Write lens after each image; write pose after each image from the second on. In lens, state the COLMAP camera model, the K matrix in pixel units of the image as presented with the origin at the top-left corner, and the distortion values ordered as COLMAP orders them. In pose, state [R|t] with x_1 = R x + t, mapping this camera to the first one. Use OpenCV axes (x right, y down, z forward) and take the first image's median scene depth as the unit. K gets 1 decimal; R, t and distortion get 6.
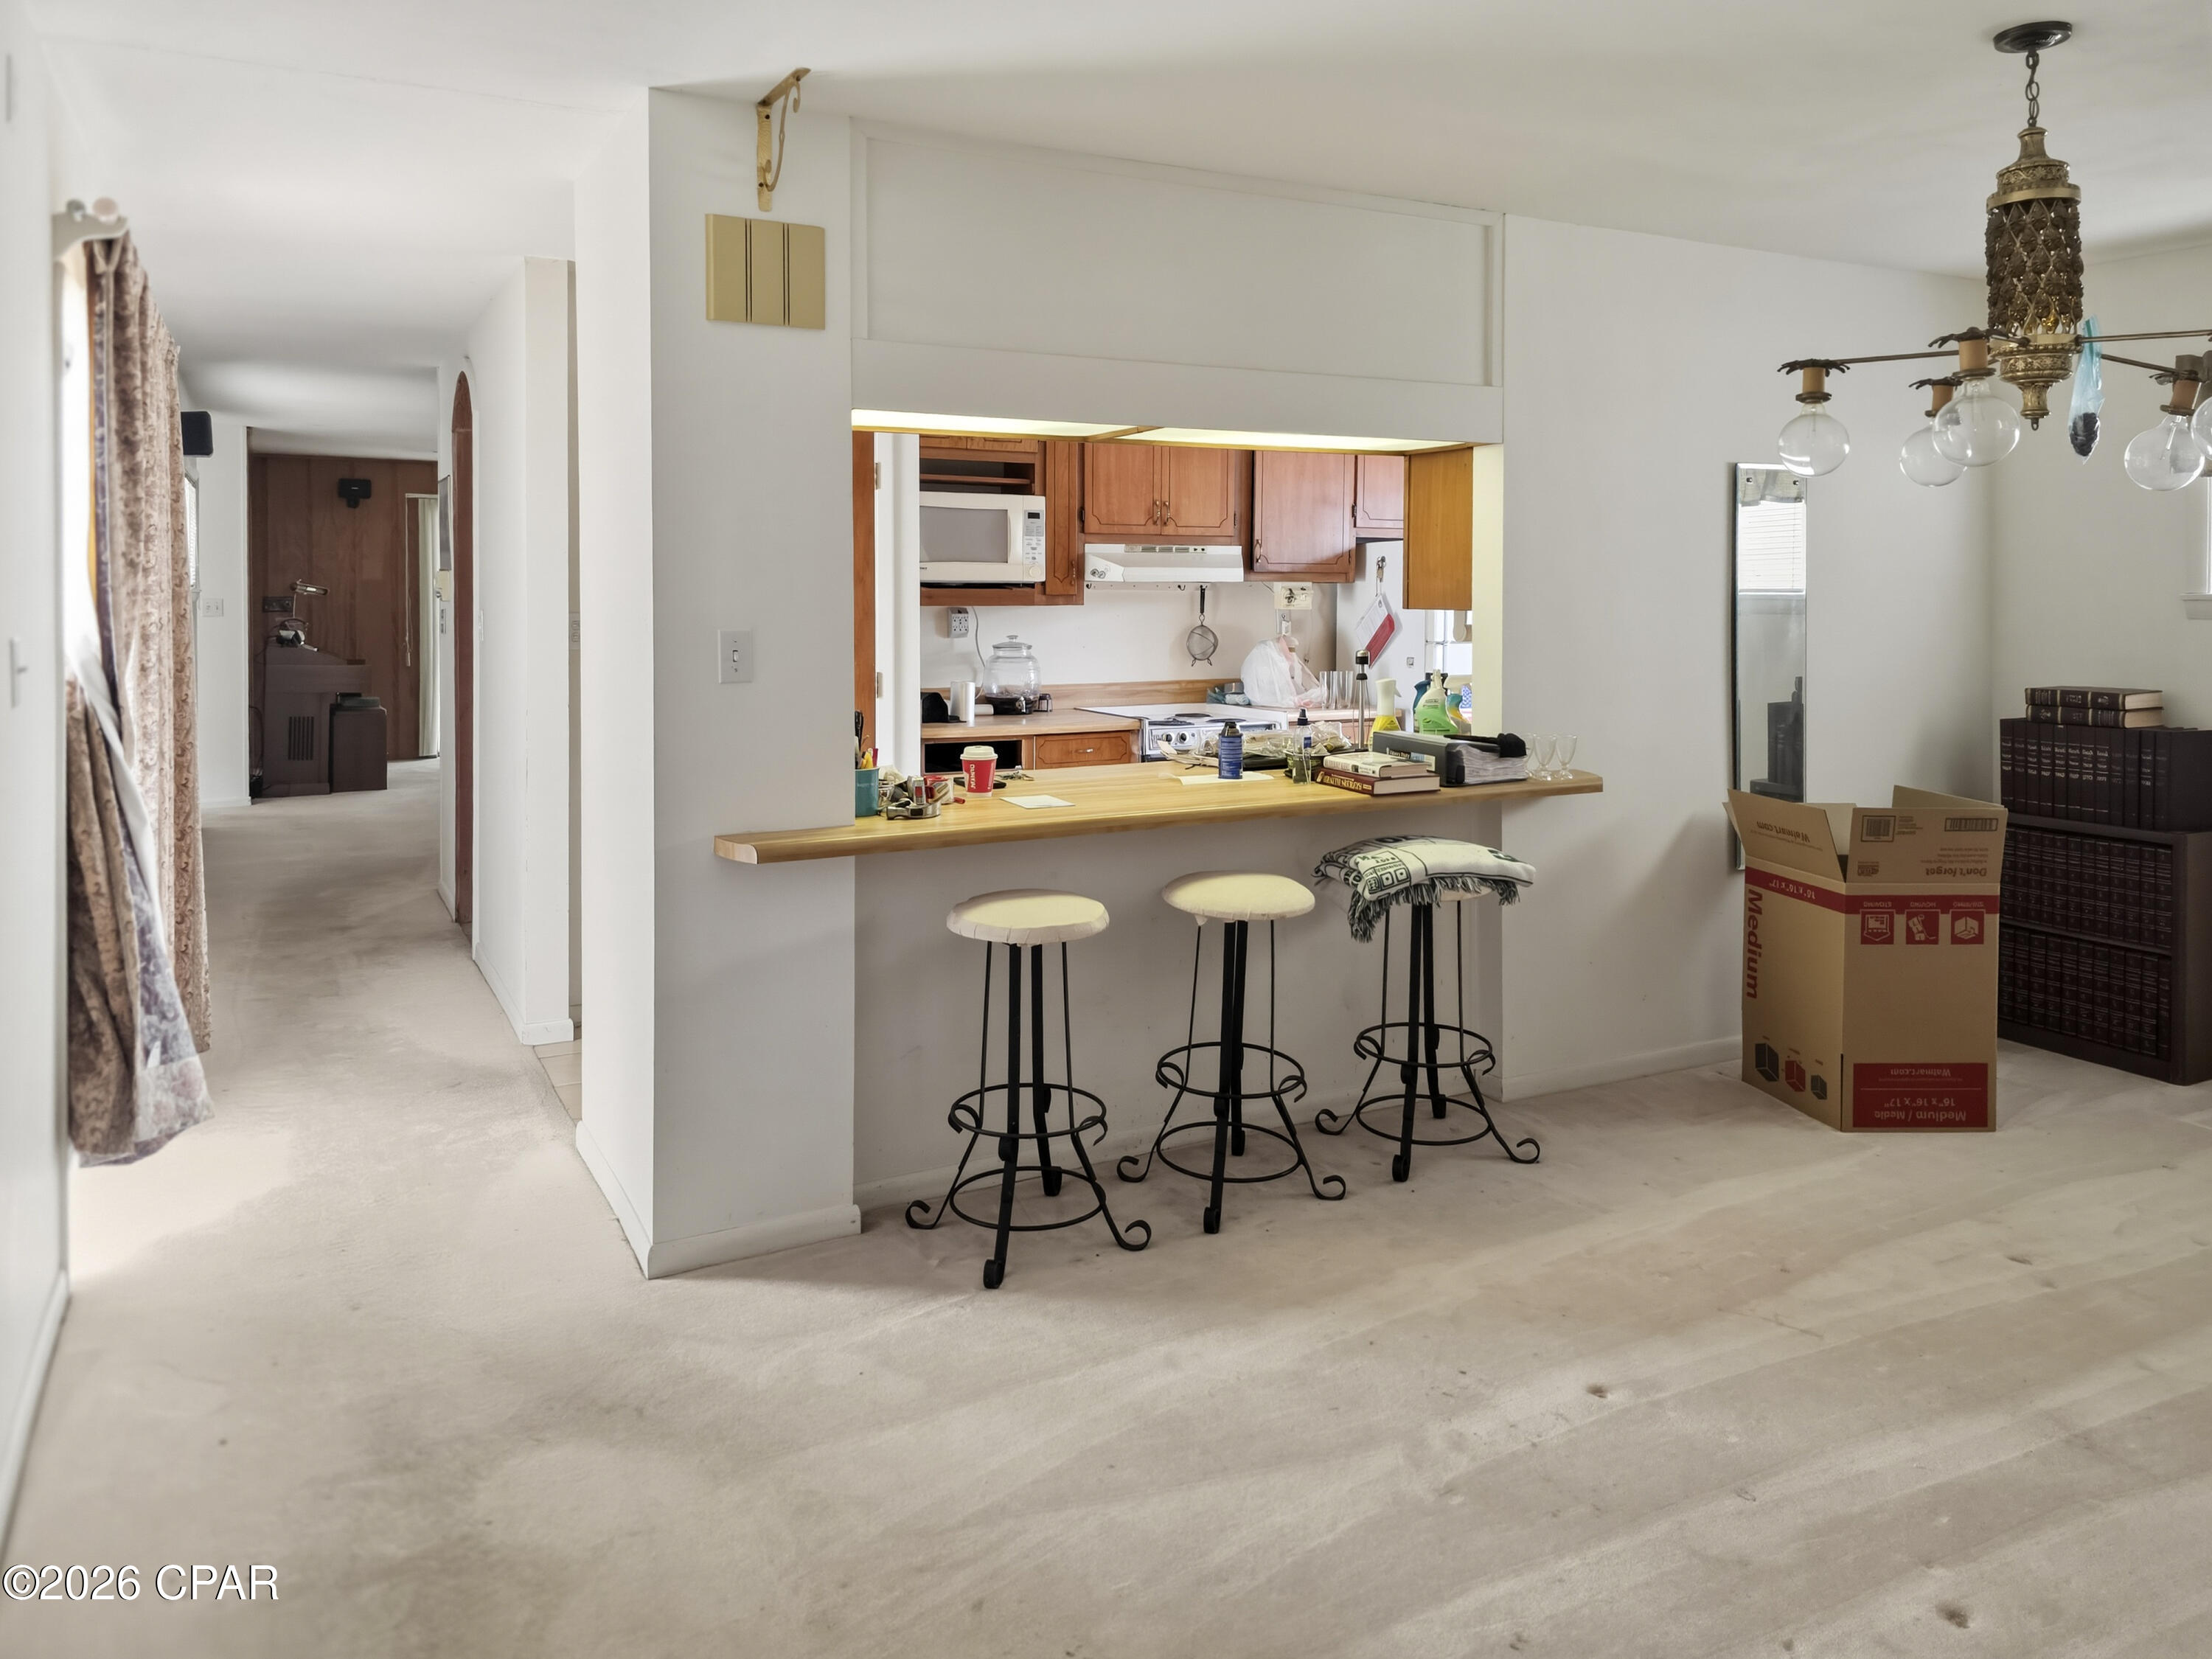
lens RADIAL K [[1570.4, 0, 1097.1], [0, 1570.4, 750.6], [0, 0, 1]] dist [0.085533, -0.096146]
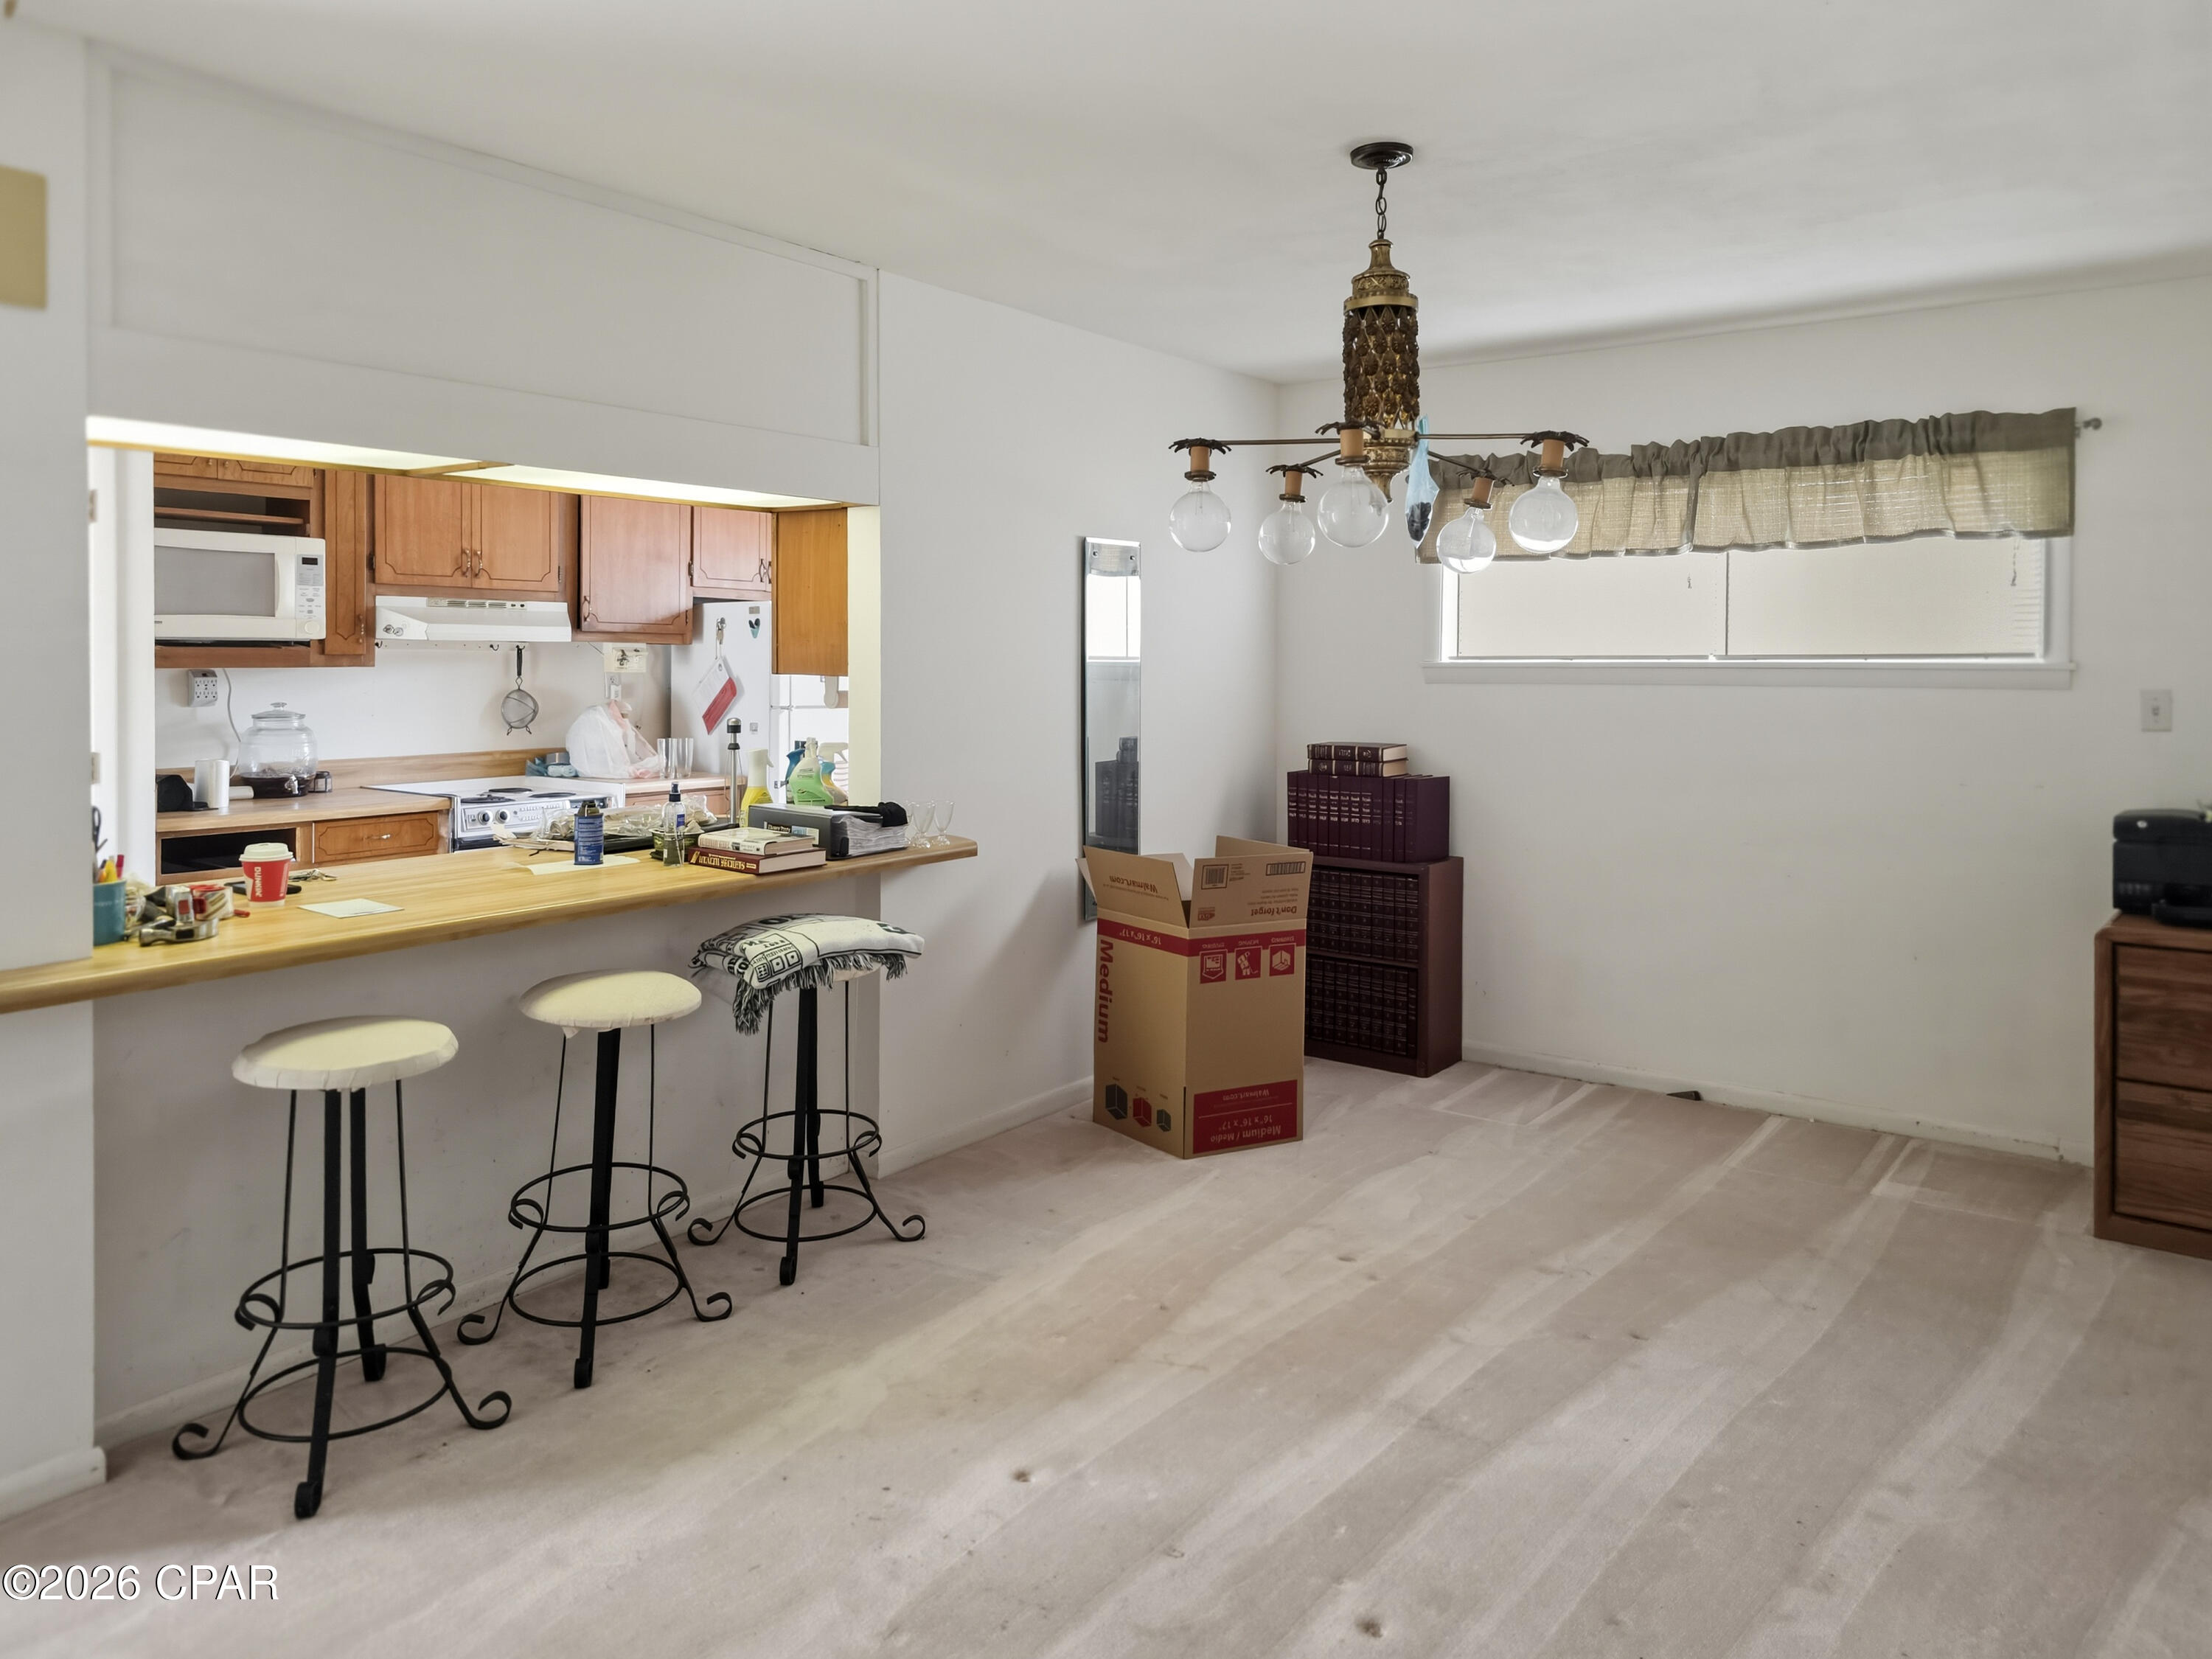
lens RADIAL K [[1538.4, 0, 1097.5], [0, 1538.4, 764.6], [0, 0, 1]] dist [0.075481, -0.086209]
pose [[0.896227, -0.027141, 0.442765, -0.044961], [0.039450, 0.999048, -0.018612, -0.011219], [-0.441839, 0.034148, 0.896444, 0.091575]]
